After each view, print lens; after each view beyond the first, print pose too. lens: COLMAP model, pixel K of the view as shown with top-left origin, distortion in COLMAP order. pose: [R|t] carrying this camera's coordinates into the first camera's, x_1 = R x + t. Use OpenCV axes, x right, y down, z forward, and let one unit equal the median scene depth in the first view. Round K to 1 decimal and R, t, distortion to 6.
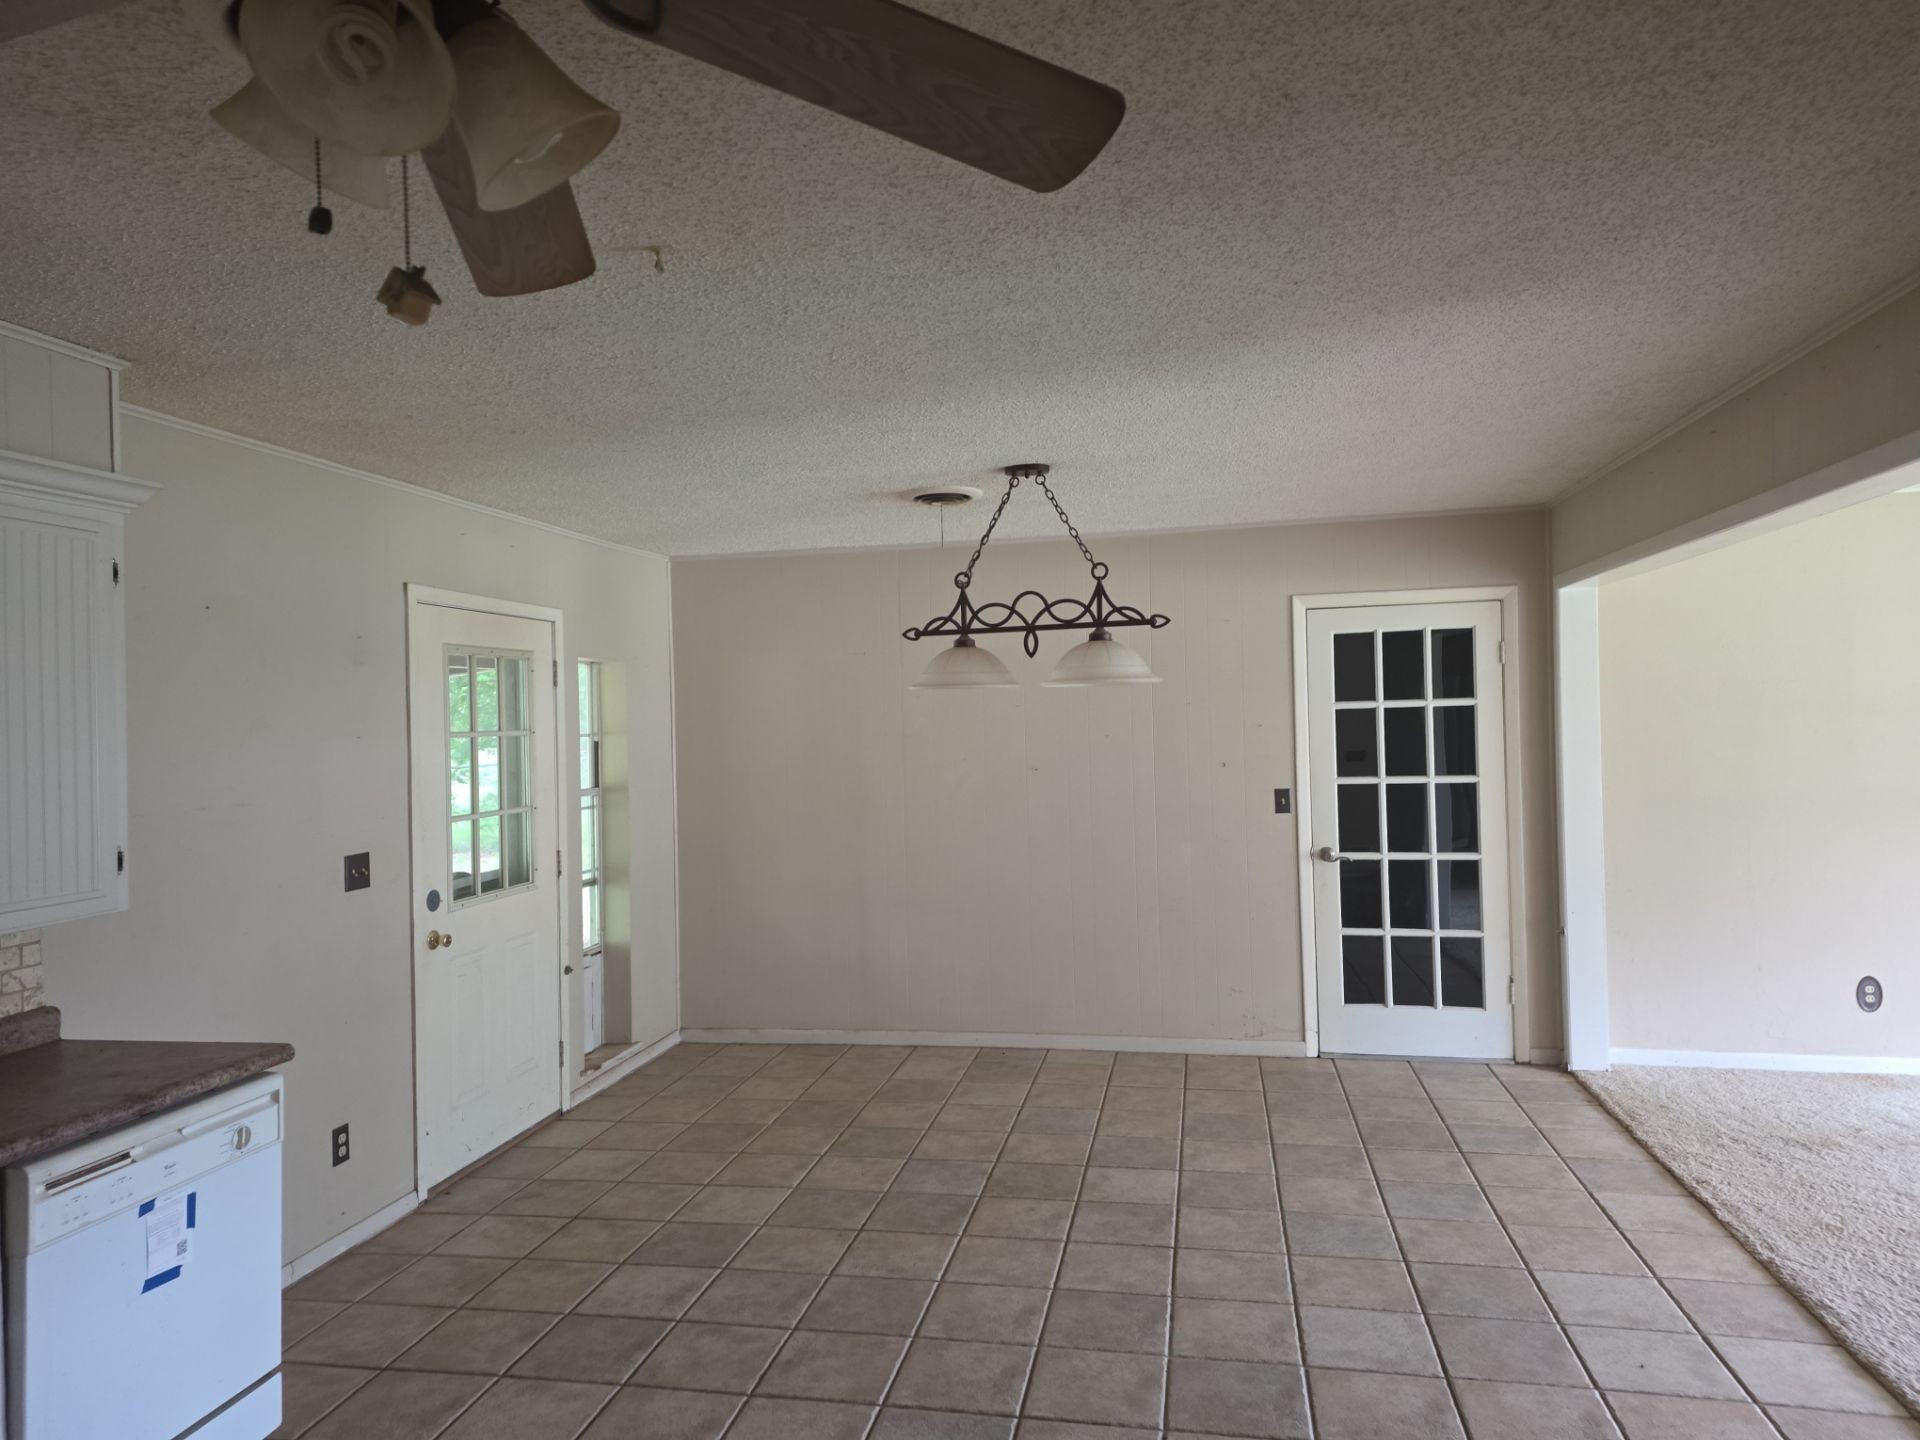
lens RADIAL K [[1257.9, 0, 946.3], [0, 1257.9, 730.5], [0, 0, 1]] dist [0.079845, -0.061121]
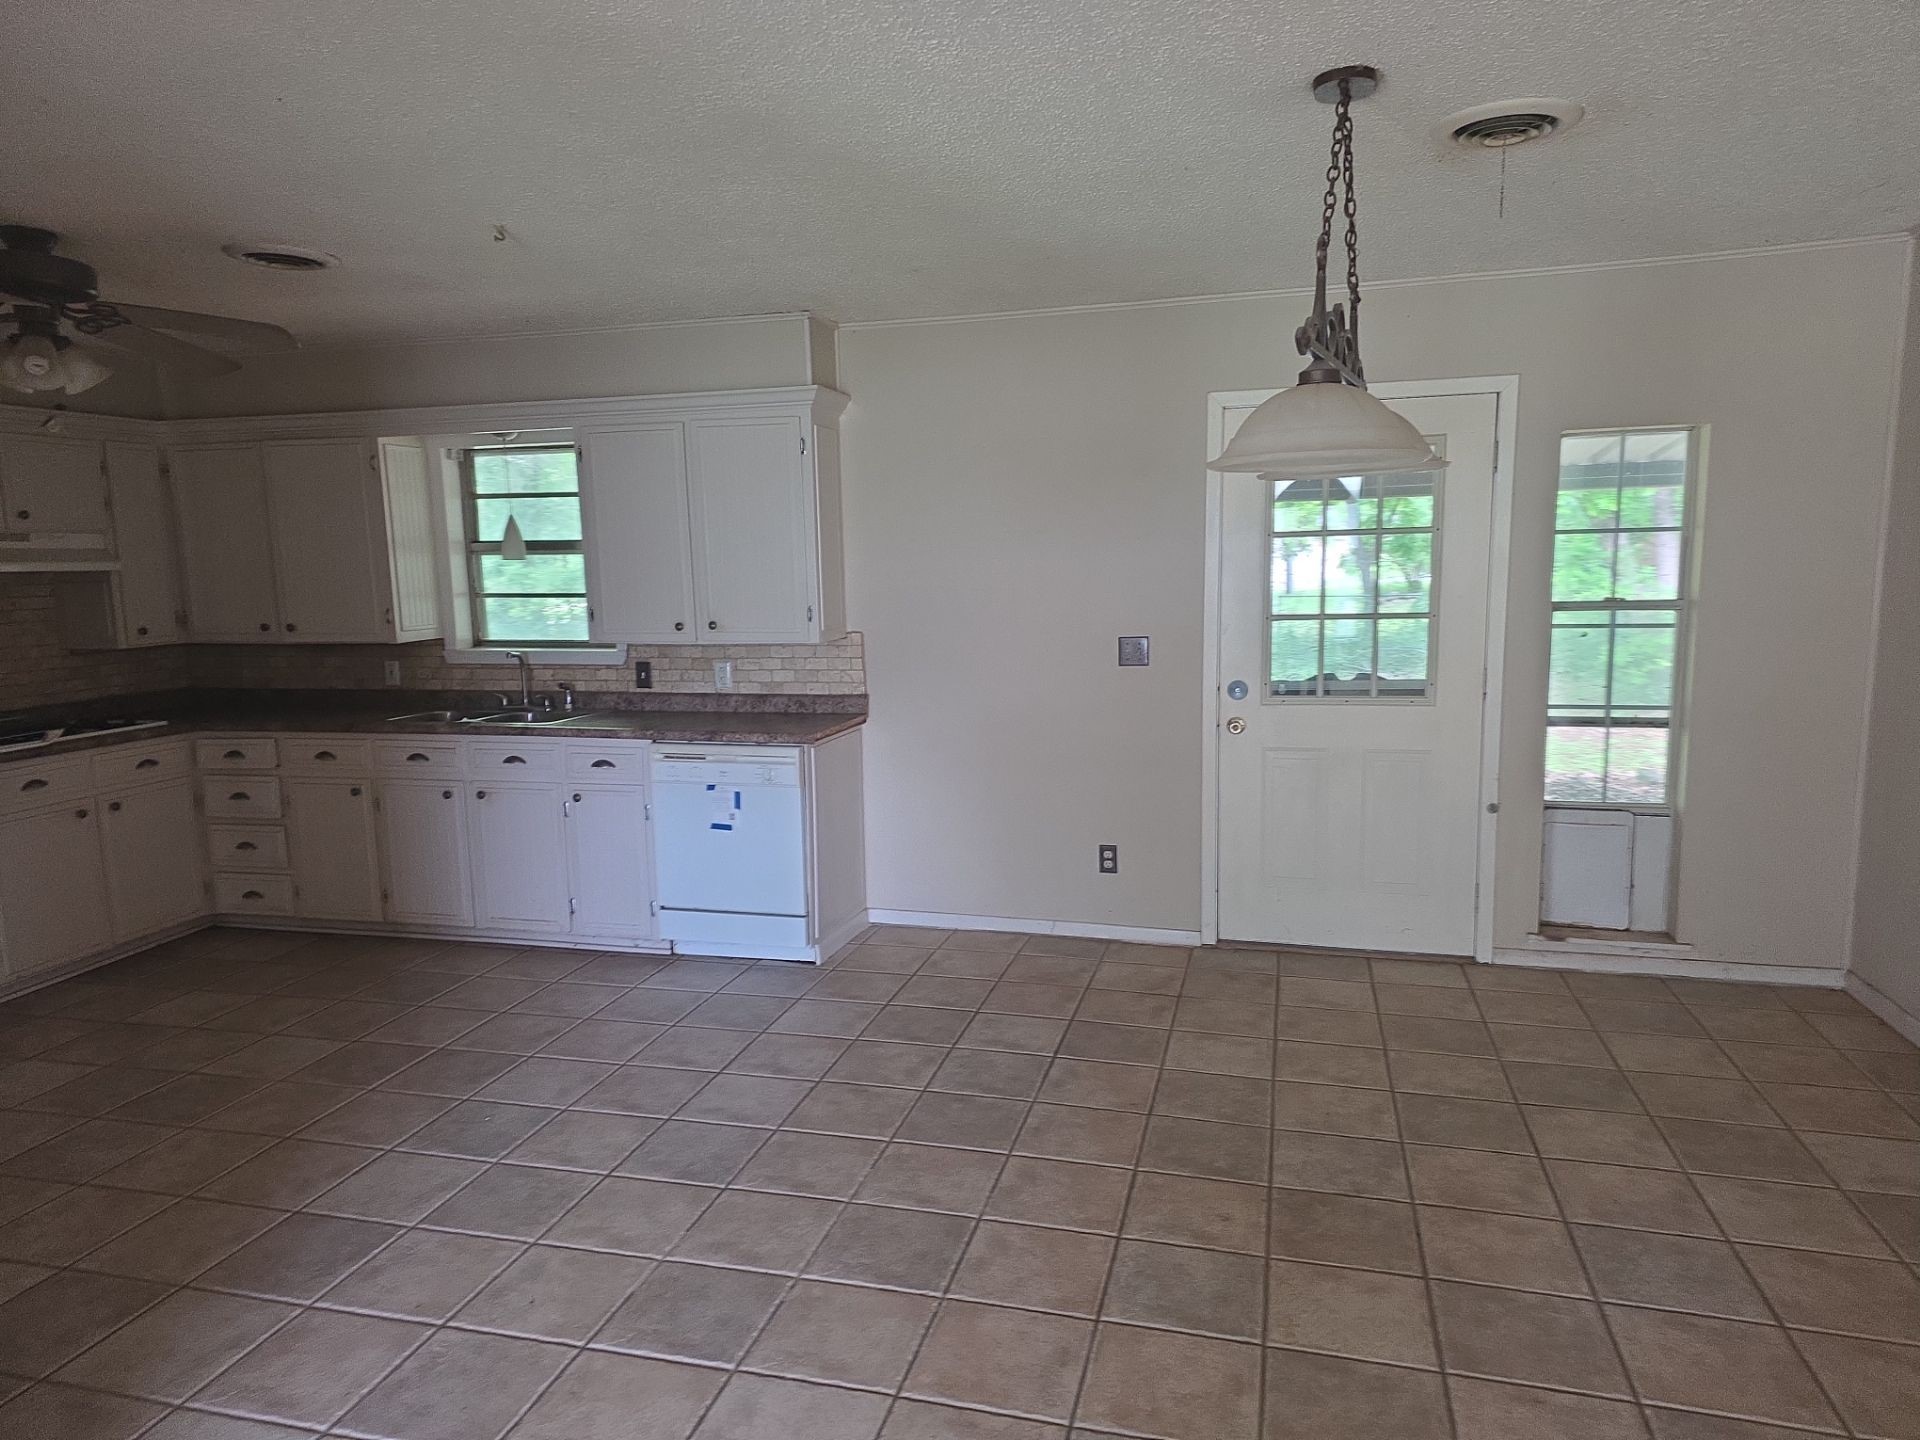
lens RADIAL K [[1254.7, 0, 935.2], [0, 1254.7, 735.7], [0, 0, 1]] dist [0.135374, -0.153343]
pose [[-0.068284, 0.169977, -0.983079, 0.735449], [0.017194, 0.985434, 0.169189, -0.015944], [0.997518, -0.005350, -0.070212, 0.882826]]
